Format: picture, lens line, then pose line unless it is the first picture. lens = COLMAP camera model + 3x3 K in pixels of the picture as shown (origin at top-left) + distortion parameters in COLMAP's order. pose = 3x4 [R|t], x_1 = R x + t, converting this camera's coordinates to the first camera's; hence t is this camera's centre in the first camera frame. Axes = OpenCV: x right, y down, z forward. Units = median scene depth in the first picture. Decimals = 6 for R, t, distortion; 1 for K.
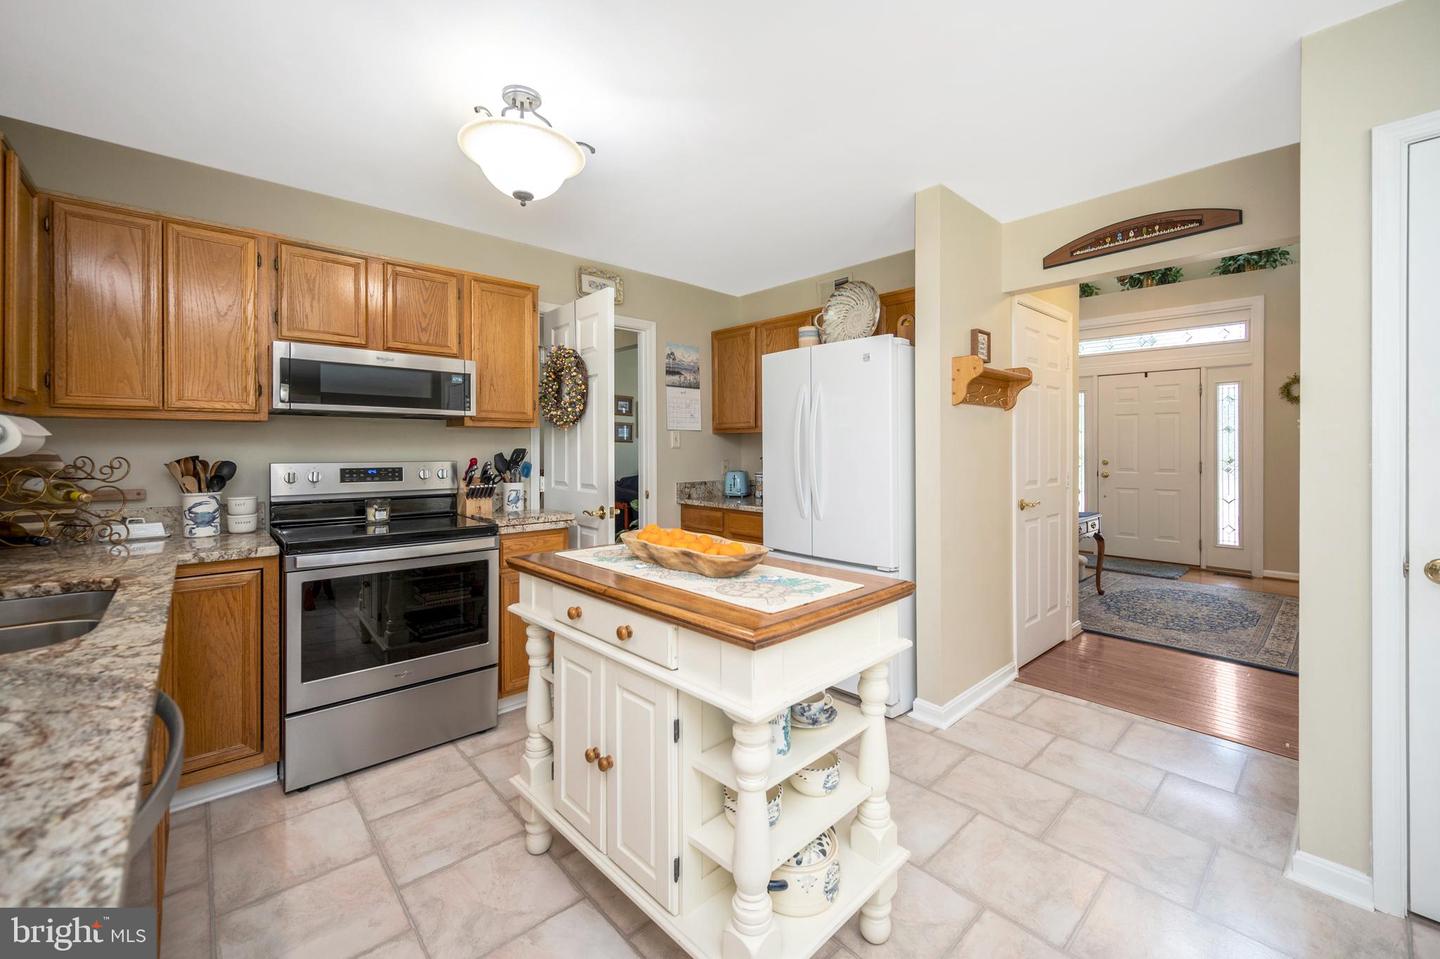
lens RADIAL K [[588.4, 0, 723.0], [0, 588.4, 447.9], [0, 0, 1]] dist [-0.001116, -0.000217]
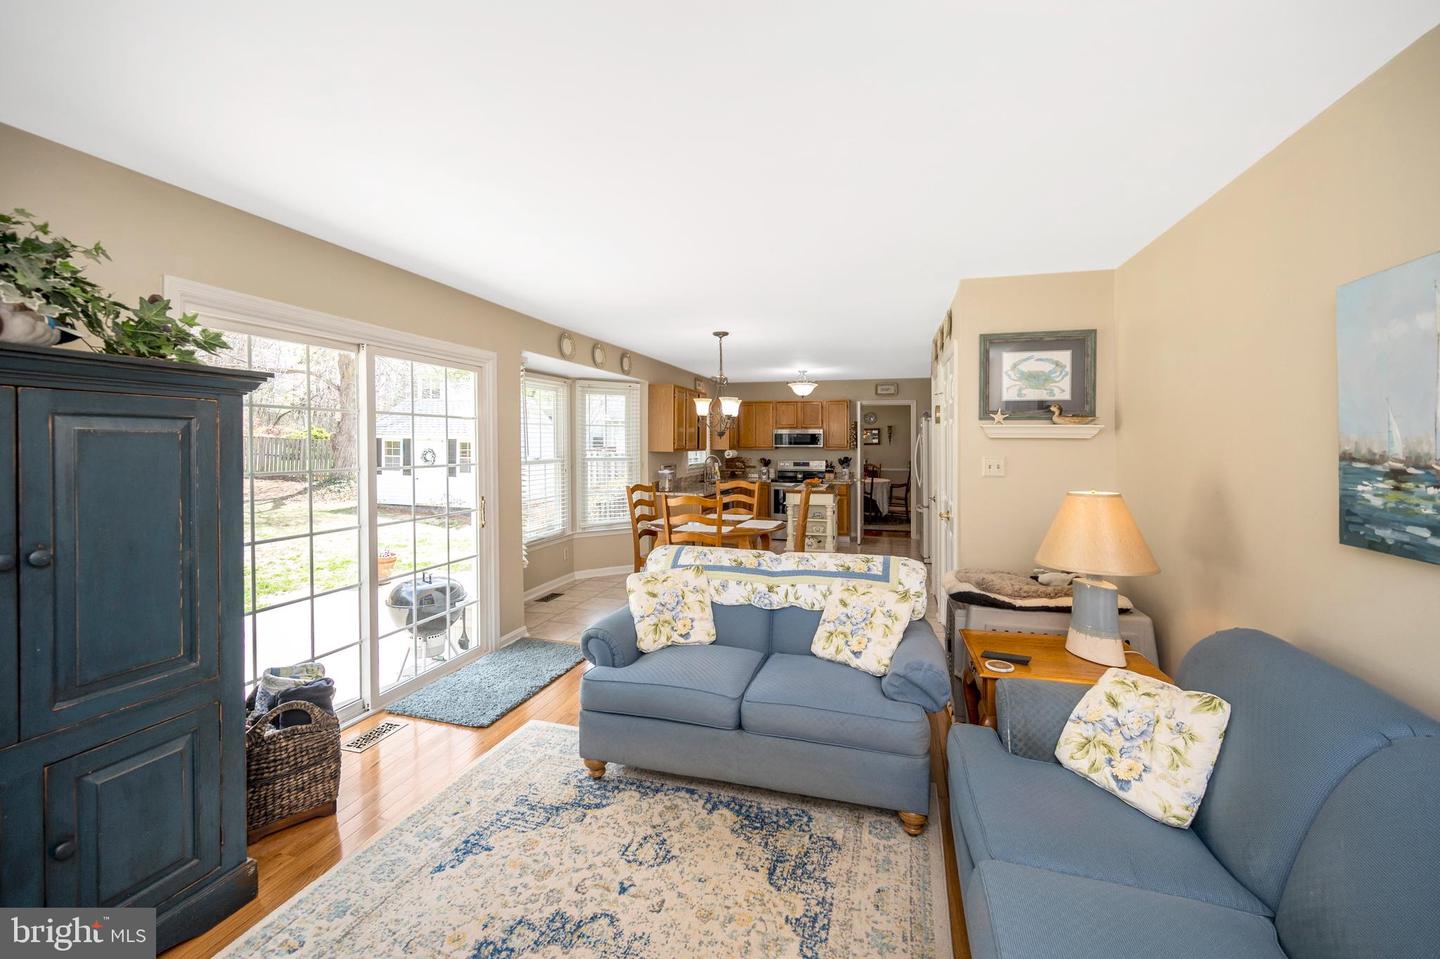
lens RADIAL K [[596.8, 0, 719.5], [0, 596.8, 437.0], [0, 0, 1]] dist [0.001160, -0.000269]
pose [[0.523374, -0.006414, -0.852079, 2.335124], [-0.000927, 0.999967, -0.008096, -0.091816], [0.852103, 0.005027, 0.523351, -1.337967]]
